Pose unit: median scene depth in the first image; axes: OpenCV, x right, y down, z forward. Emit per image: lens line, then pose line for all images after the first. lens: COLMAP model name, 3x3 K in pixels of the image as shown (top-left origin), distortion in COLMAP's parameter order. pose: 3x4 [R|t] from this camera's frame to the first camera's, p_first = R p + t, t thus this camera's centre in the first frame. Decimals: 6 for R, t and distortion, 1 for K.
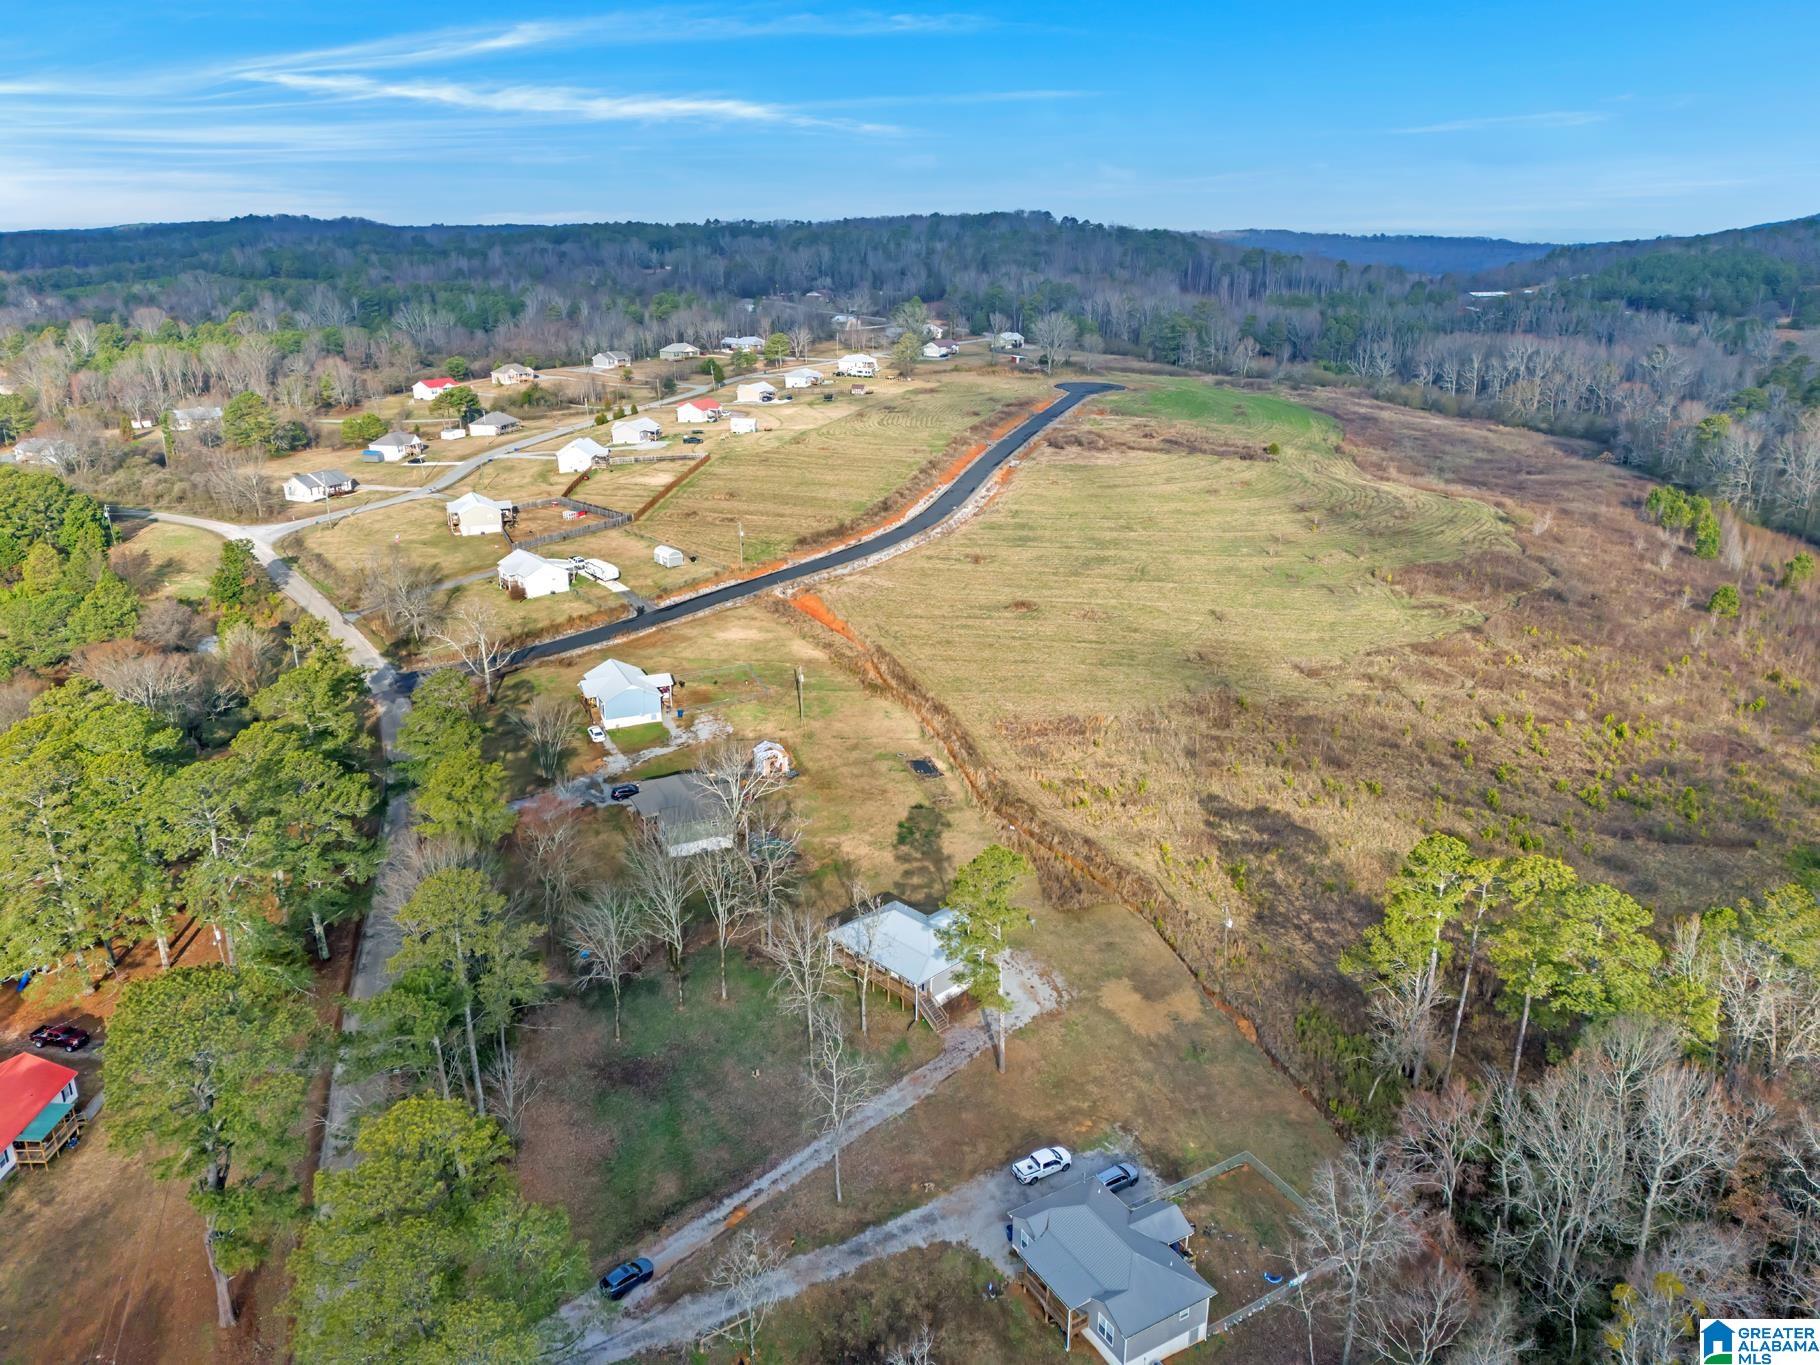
lens RADIAL K [[1272.4, 0, 910.0], [0, 1272.4, 682.5], [0, 0, 1]] dist [0.094677, -0.103285]
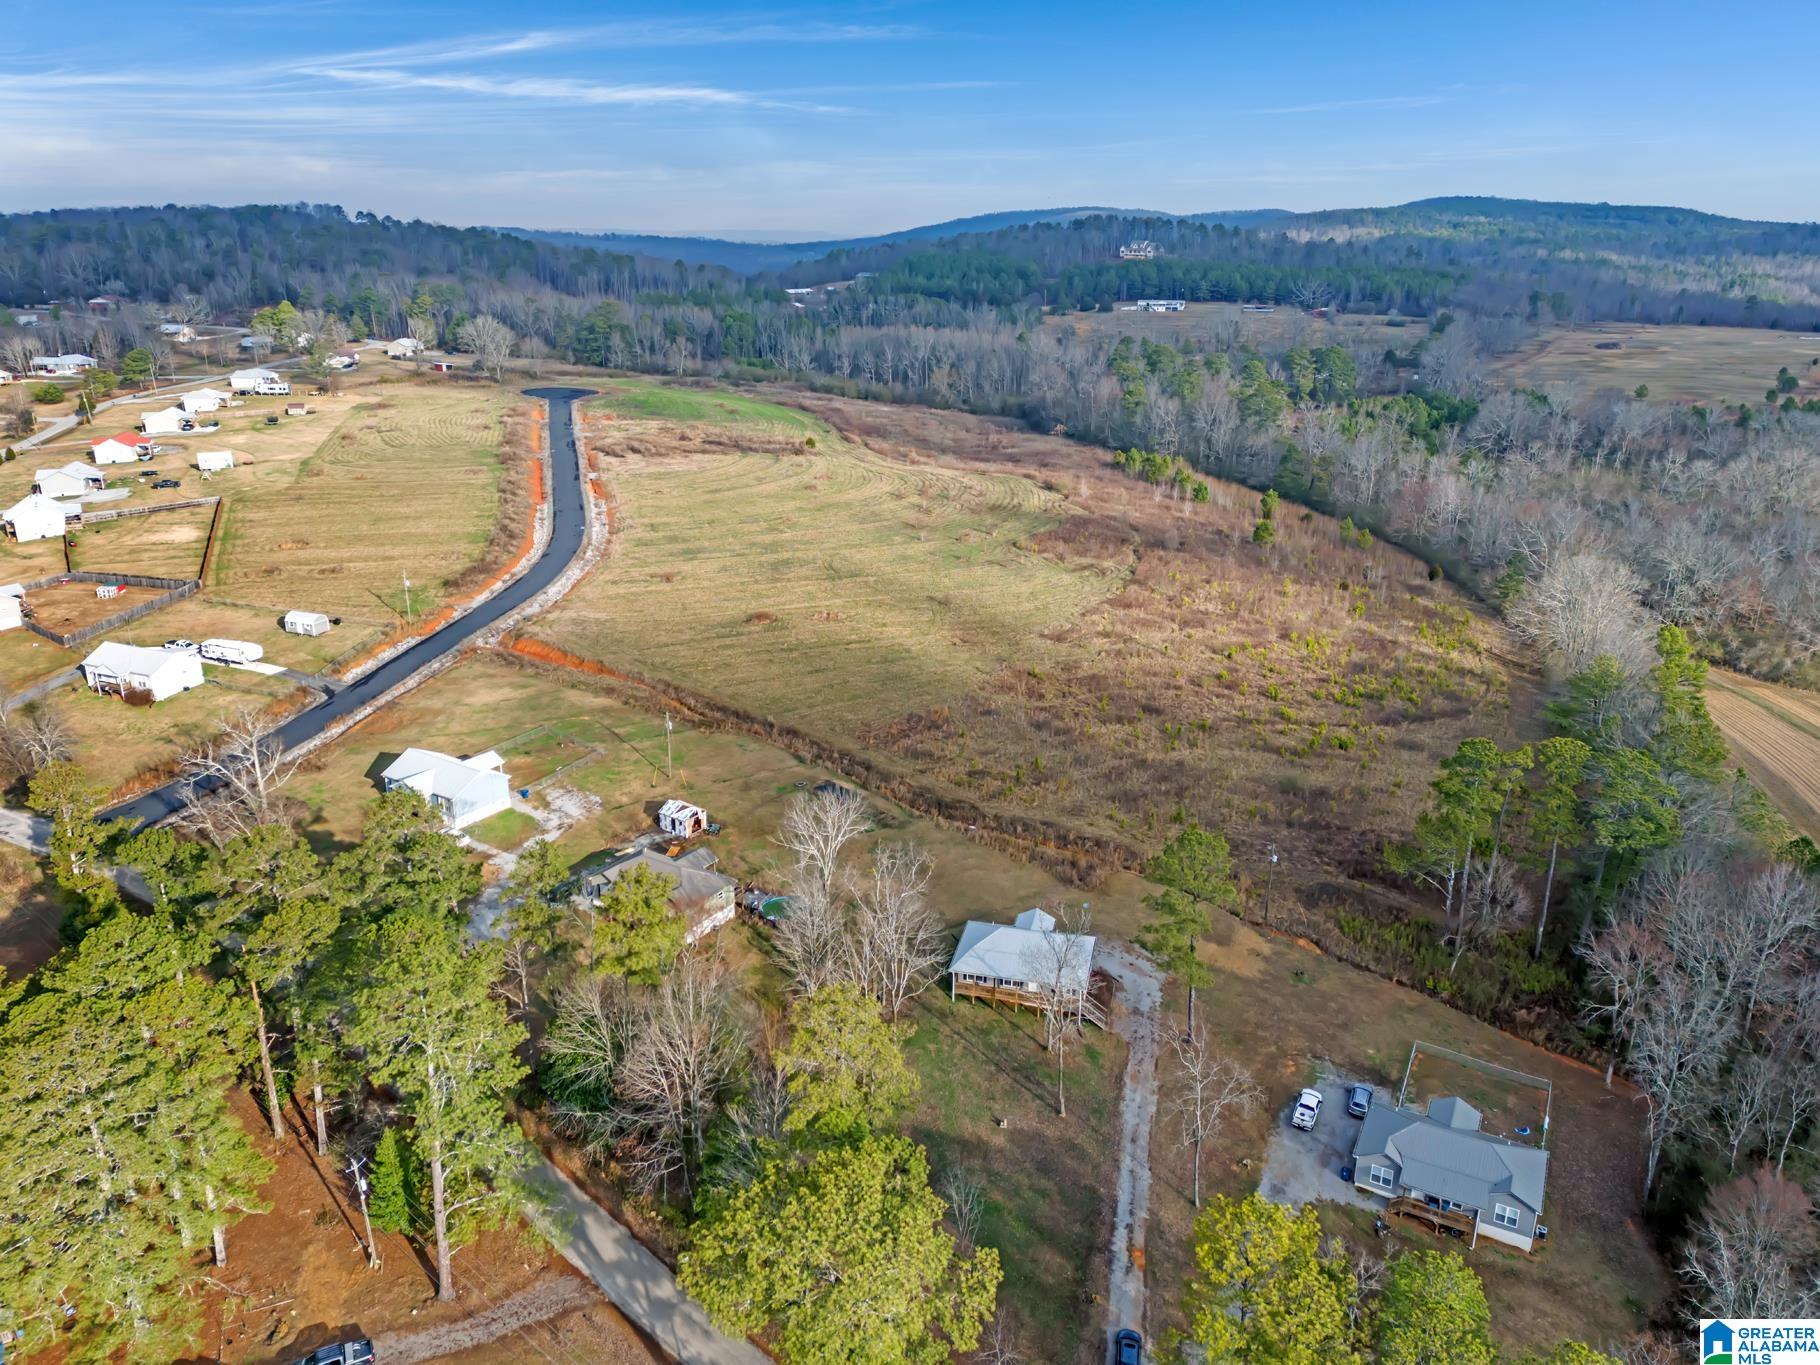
lens RADIAL K [[1272.4, 0, 910.0], [0, 1272.4, 682.5], [0, 0, 1]] dist [0.094677, -0.103285]
pose [[0.862235, -0.169217, 0.477405, -0.231975], [0.168449, 0.984692, 0.044791, -0.029068], [-0.477677, 0.041798, 0.877541, 0.072329]]
